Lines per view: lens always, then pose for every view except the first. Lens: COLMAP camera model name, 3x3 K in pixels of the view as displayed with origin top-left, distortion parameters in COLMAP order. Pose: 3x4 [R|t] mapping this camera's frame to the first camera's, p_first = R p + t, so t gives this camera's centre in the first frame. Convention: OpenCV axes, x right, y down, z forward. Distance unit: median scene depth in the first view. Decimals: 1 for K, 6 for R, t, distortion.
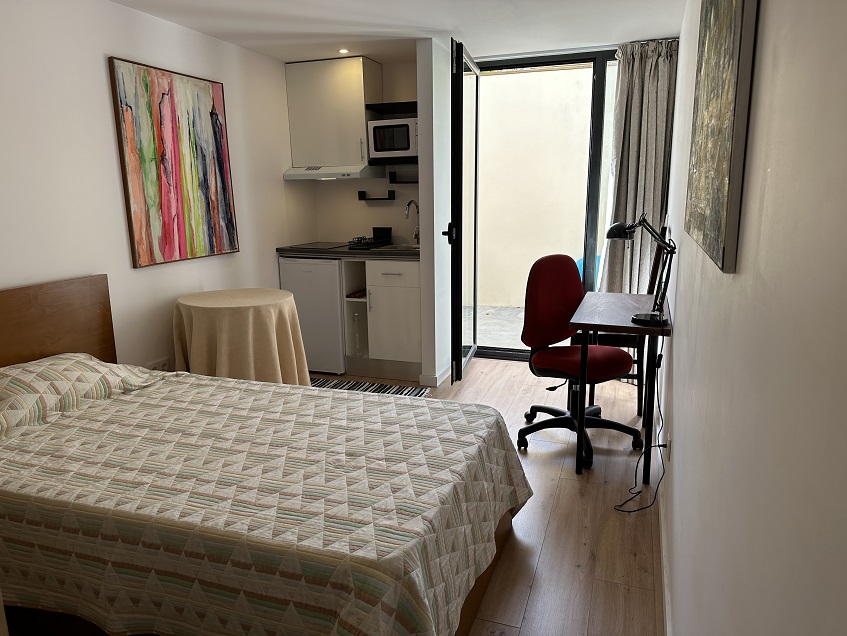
lens RADIAL K [[591.4, 0, 420.5], [0, 591.4, 327.5], [0, 0, 1]] dist [0.084101, -0.159720]
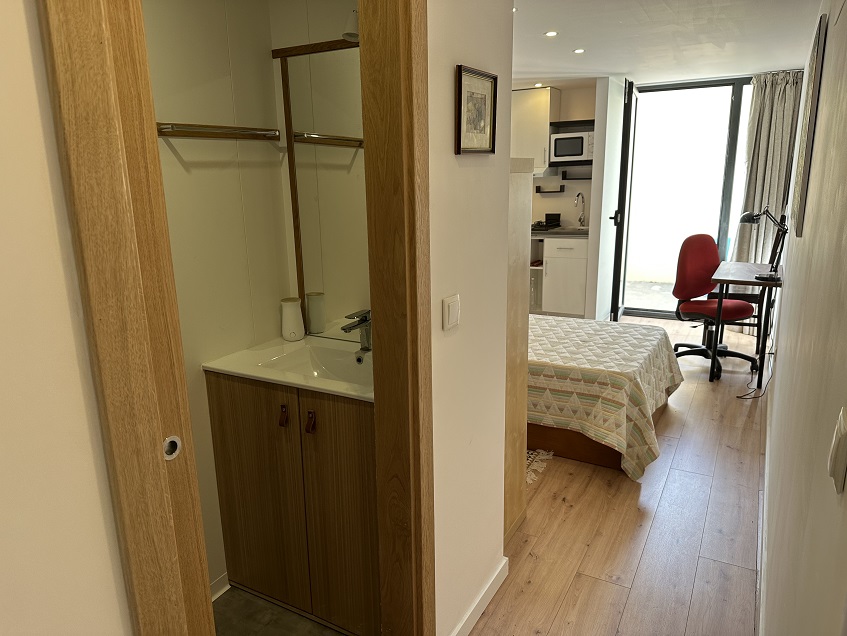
lens RADIAL K [[597.3, 0, 419.9], [0, 597.3, 333.0], [0, 0, 1]] dist [0.044693, -0.072189]
pose [[0.985751, 0.039560, -0.163493, -0.166205], [-0.034179, 0.998782, 0.035595, 0.075175], [0.164702, -0.029500, 0.985902, -0.470388]]
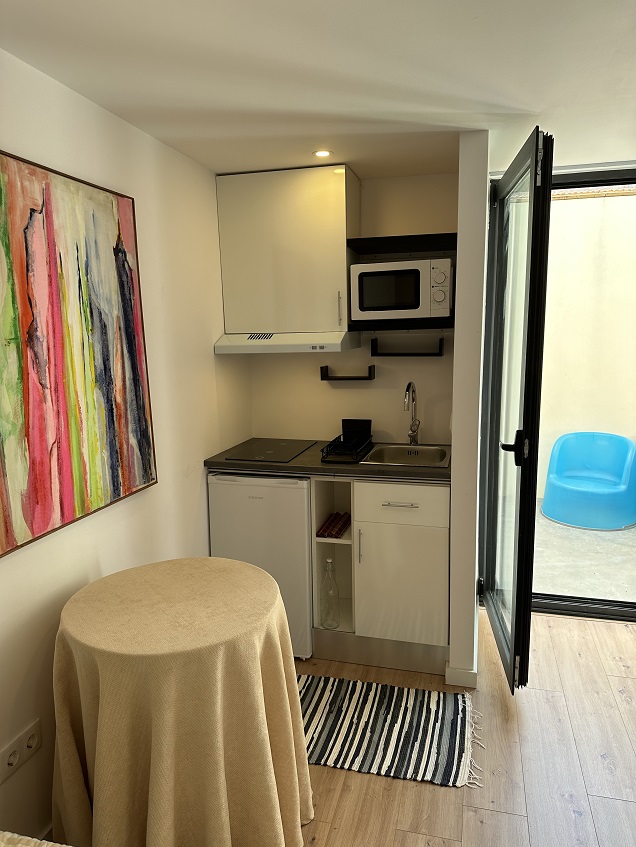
lens RADIAL K [[597.3, 0, 317.6], [0, 597.3, 440.3], [0, 0, 1]] dist [0.044693, -0.072189]
pose [[0.996960, -0.015928, 0.076276, -0.208411], [0.019350, 0.998829, -0.044338, -0.152327], [-0.075480, 0.045680, 0.996100, 0.435023]]
